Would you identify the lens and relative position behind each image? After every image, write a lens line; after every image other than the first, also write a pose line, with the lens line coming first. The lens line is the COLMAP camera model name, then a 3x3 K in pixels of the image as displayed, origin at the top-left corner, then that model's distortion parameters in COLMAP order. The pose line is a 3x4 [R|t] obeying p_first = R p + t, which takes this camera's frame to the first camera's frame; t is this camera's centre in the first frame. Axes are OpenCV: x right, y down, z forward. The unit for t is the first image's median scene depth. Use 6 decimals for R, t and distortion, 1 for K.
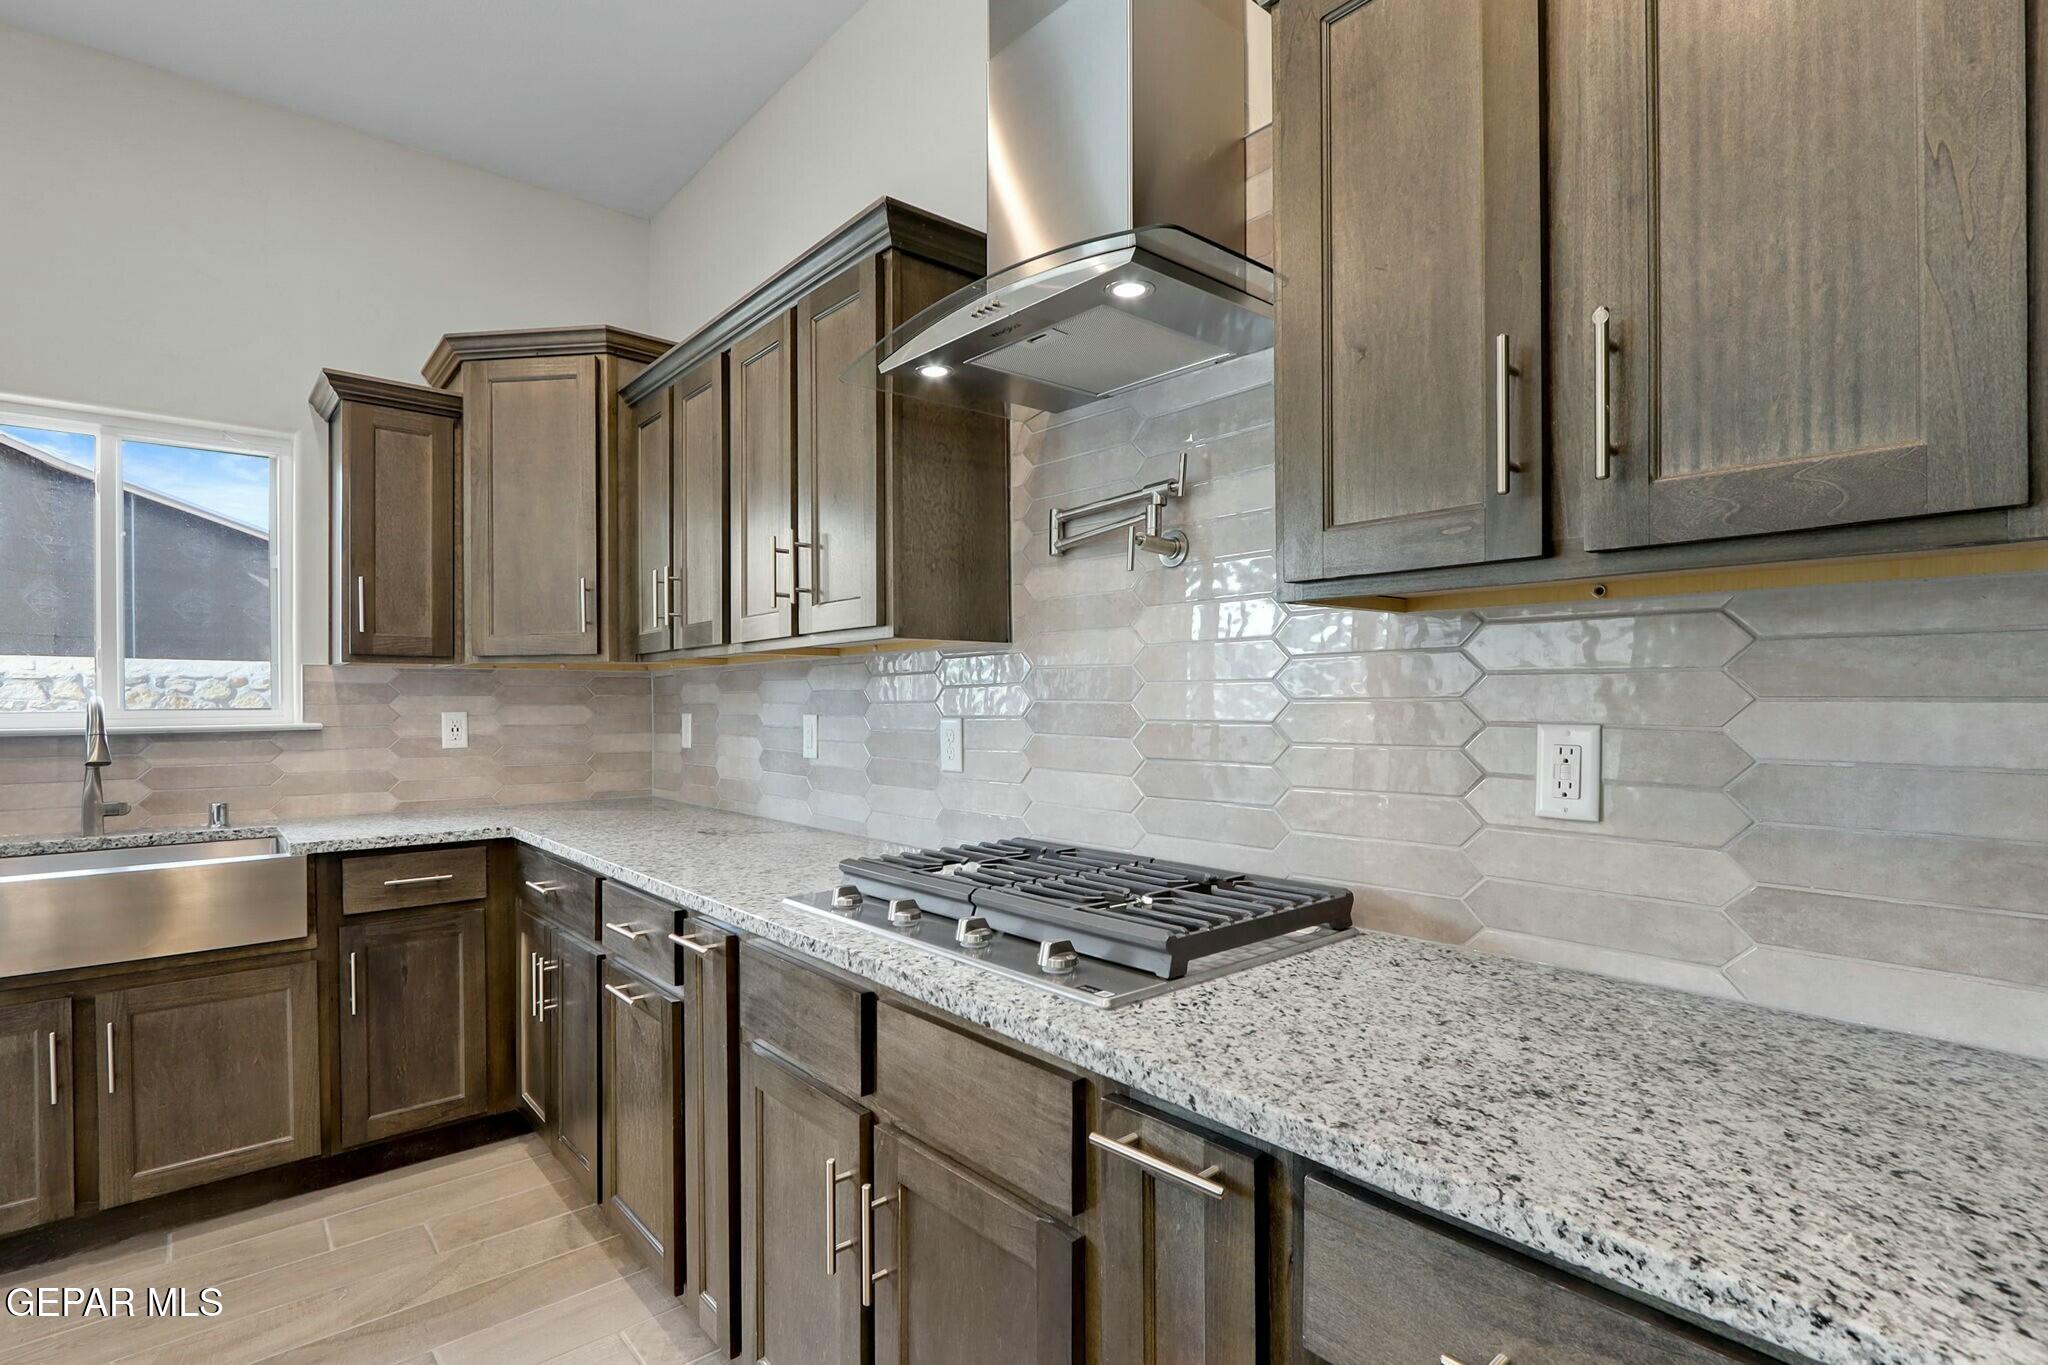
lens RADIAL K [[1001.2, 0, 1025.8], [0, 1001.2, 709.7], [0, 0, 1]] dist [-0.001342, -0.000059]
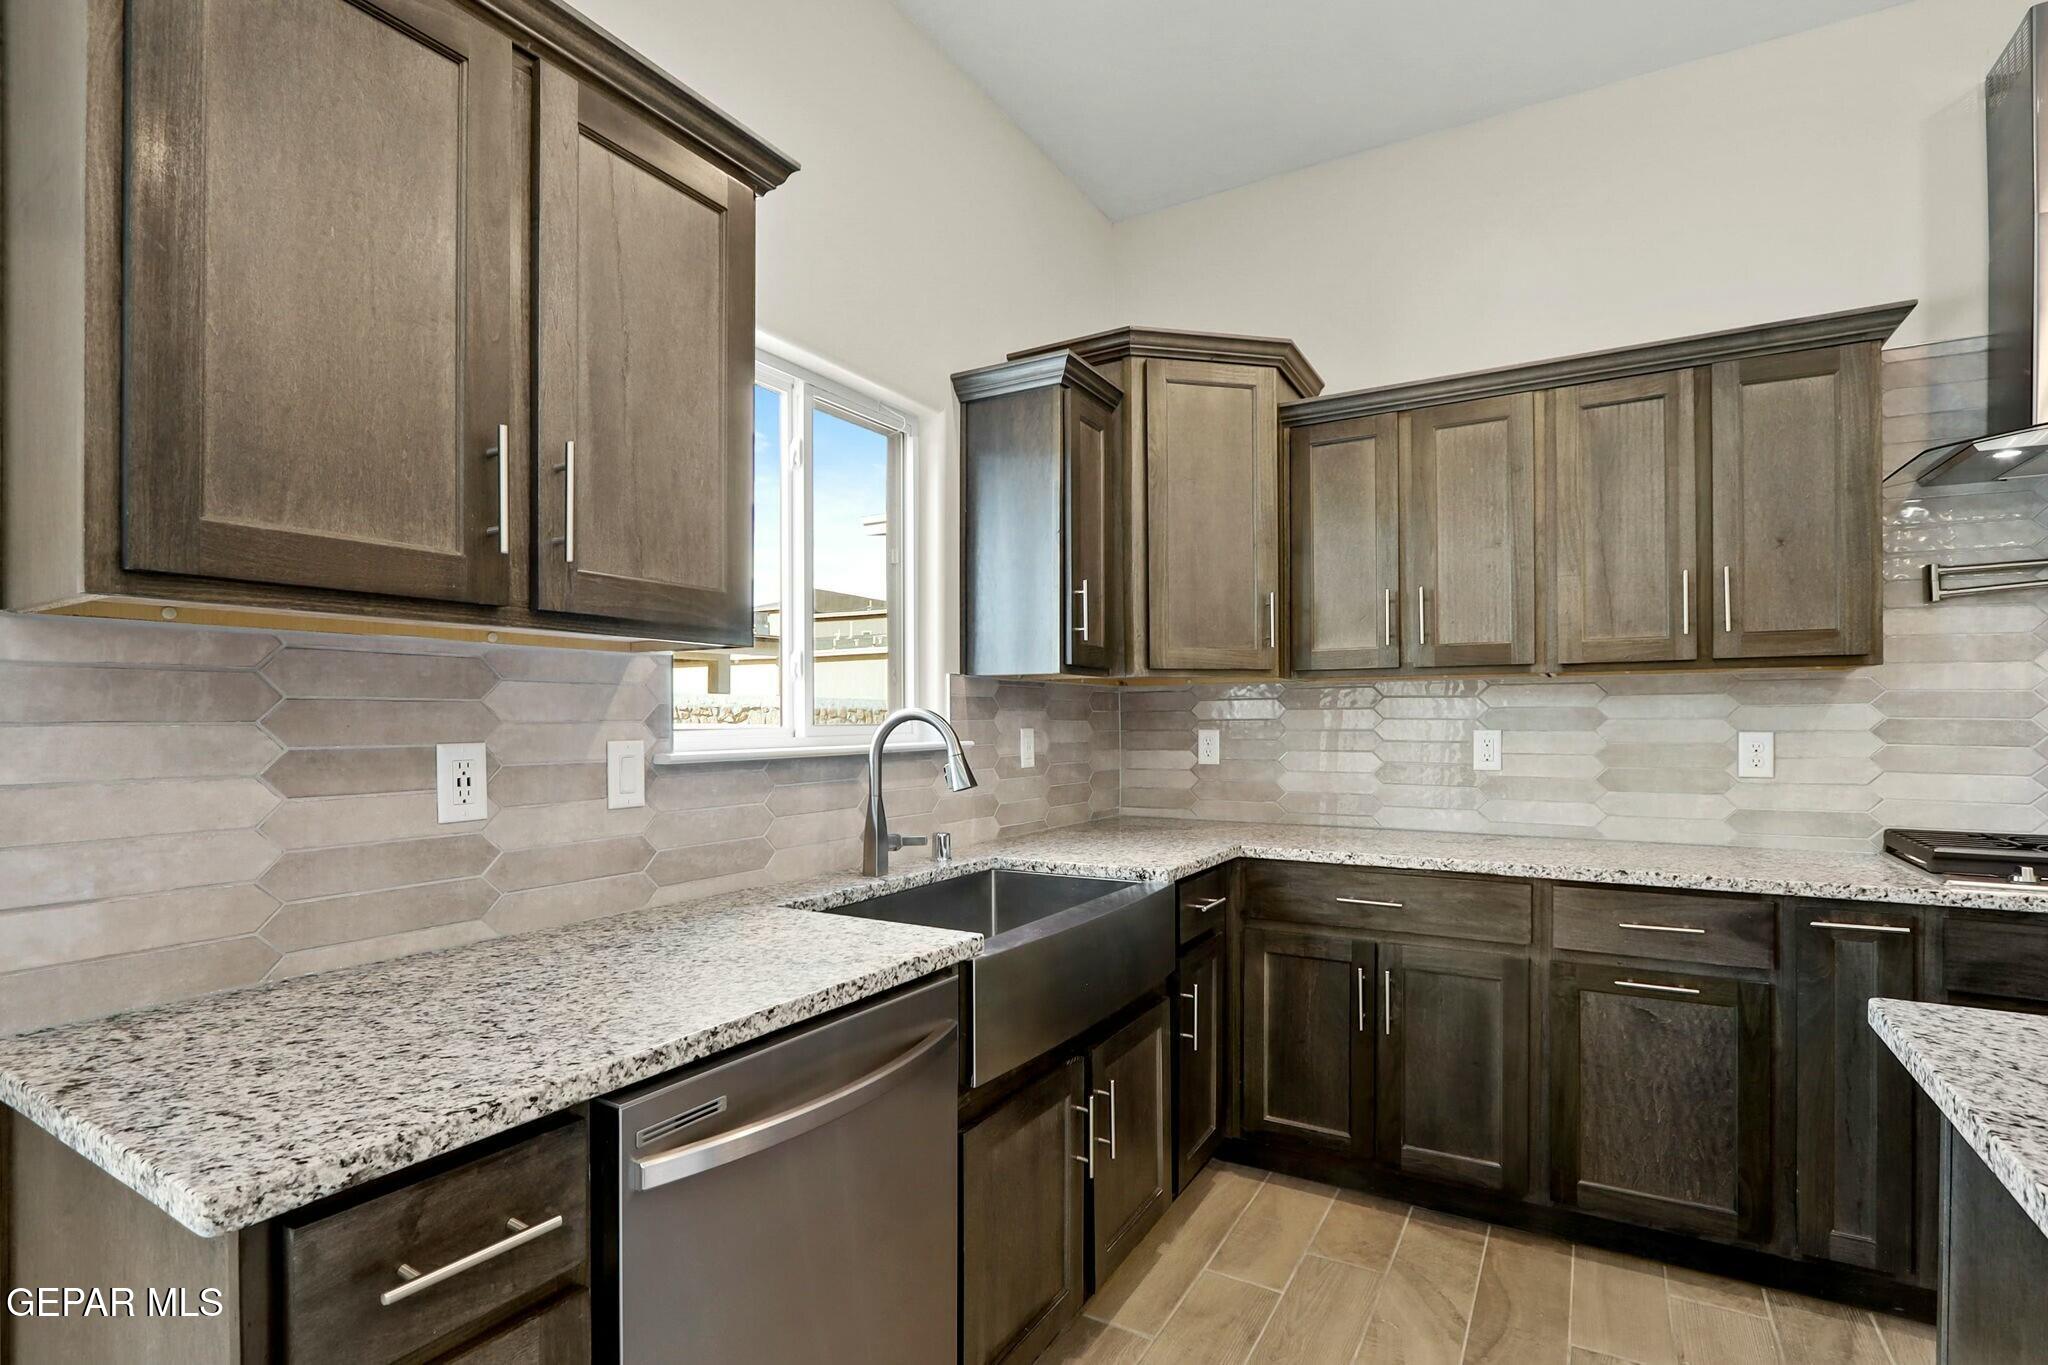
lens RADIAL K [[988.6, 0, 1006.1], [0, 988.6, 739.0], [0, 0, 1]] dist [-0.028532, 0.010121]
pose [[0.943895, -0.005736, 0.330196, -1.353831], [0.001494, 0.999913, 0.013099, 0.000306], [-0.330242, -0.011871, 0.943822, 0.219503]]
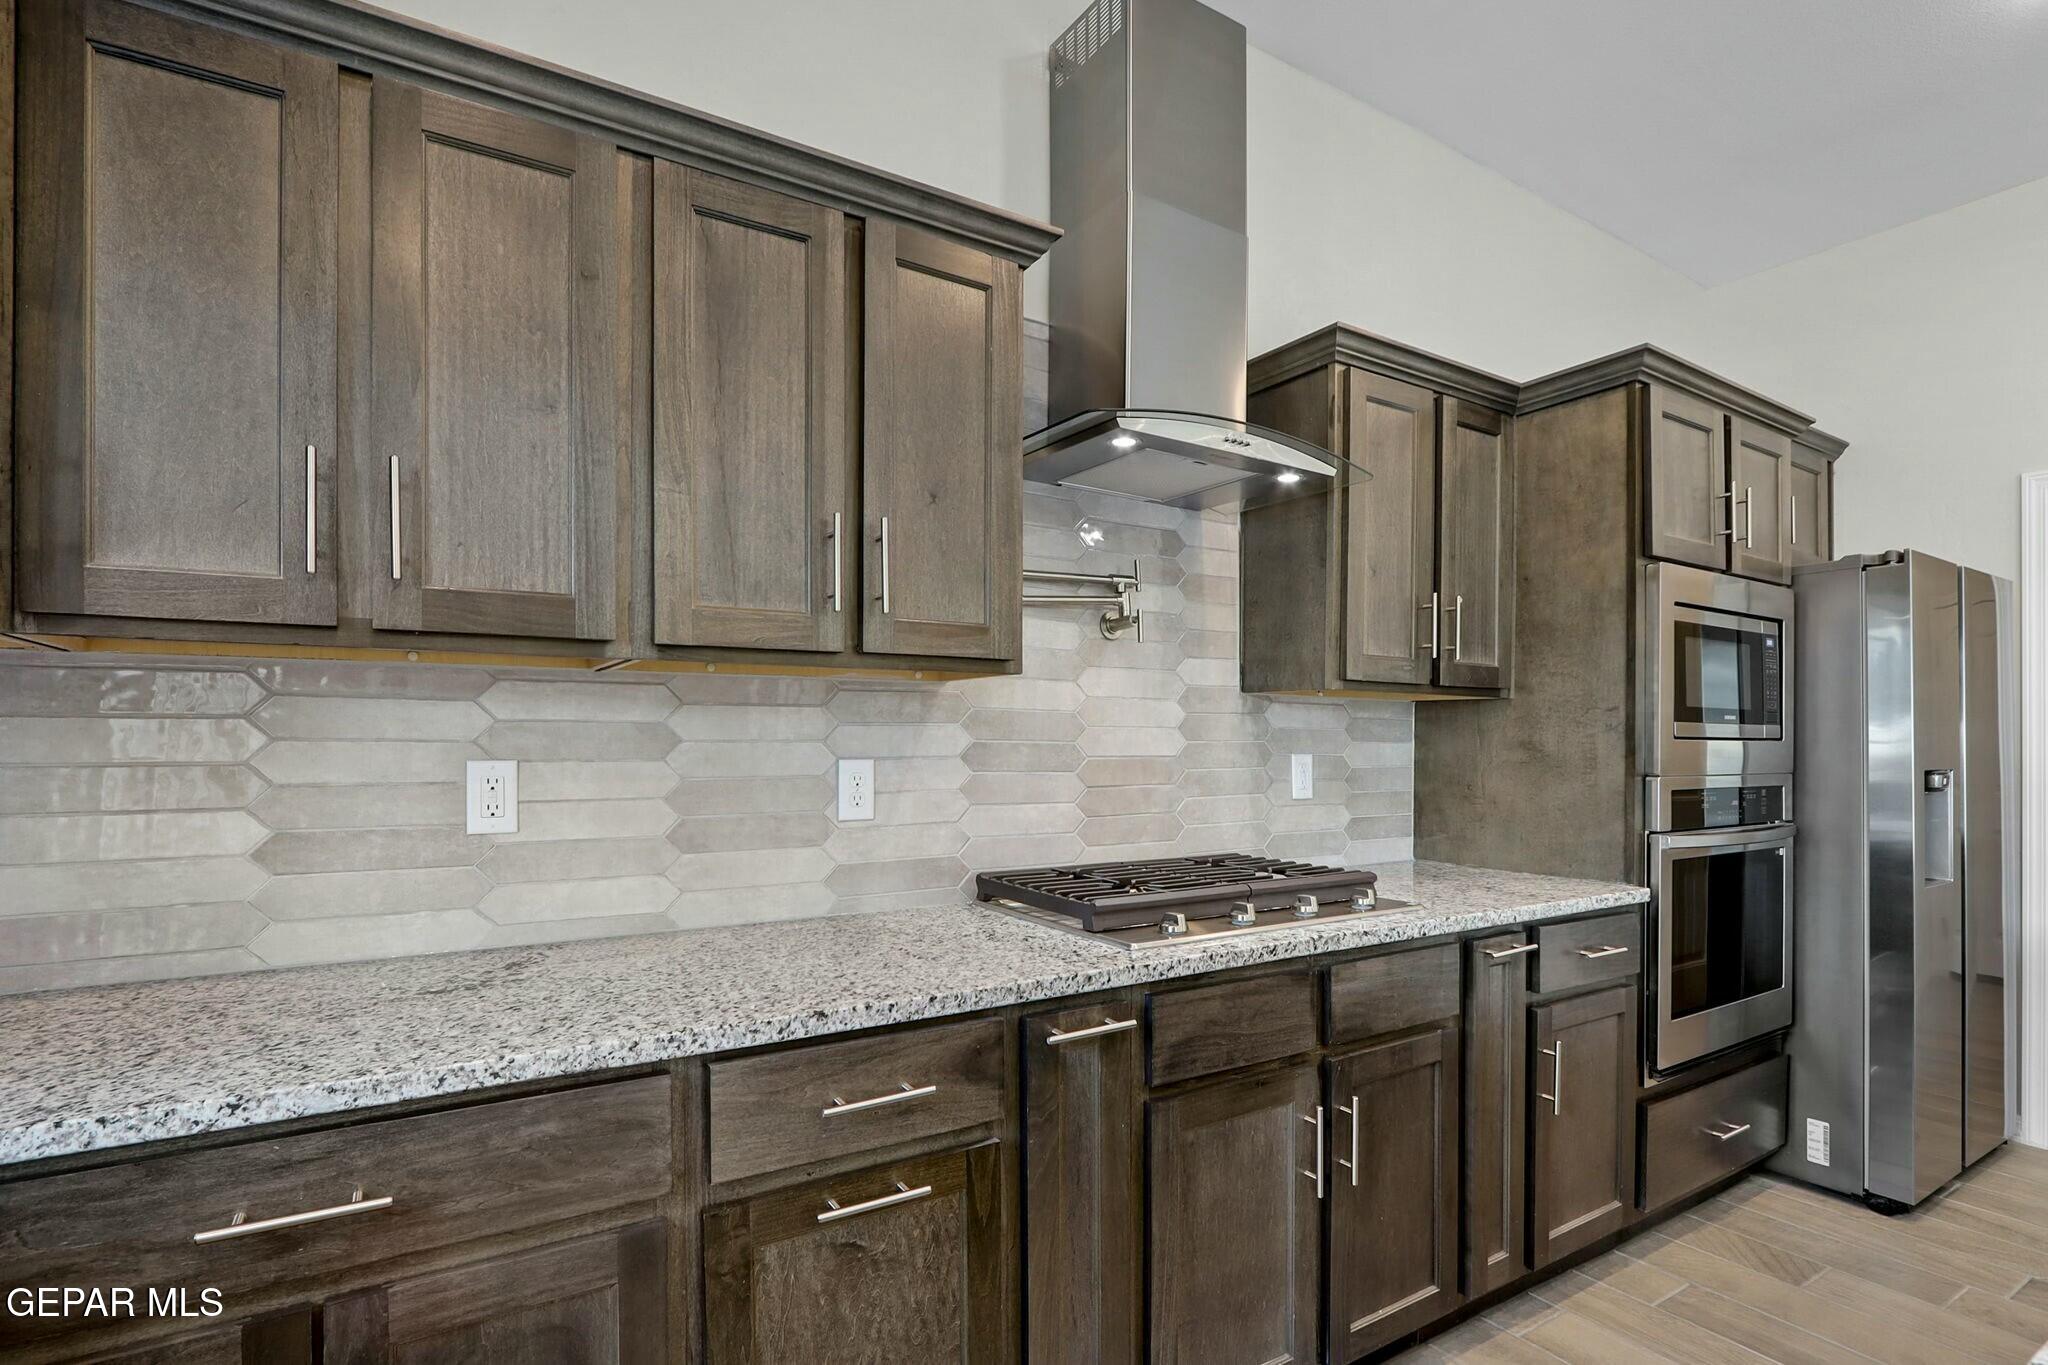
lens RADIAL K [[988.6, 0, 1006.1], [0, 988.6, 739.0], [0, 0, 1]] dist [-0.028532, 0.010121]
pose [[0.150211, 0.006094, 0.988635, -0.960038], [0.003807, 0.999970, -0.006742, -0.003245], [-0.988647, 0.004777, 0.150183, 0.780512]]
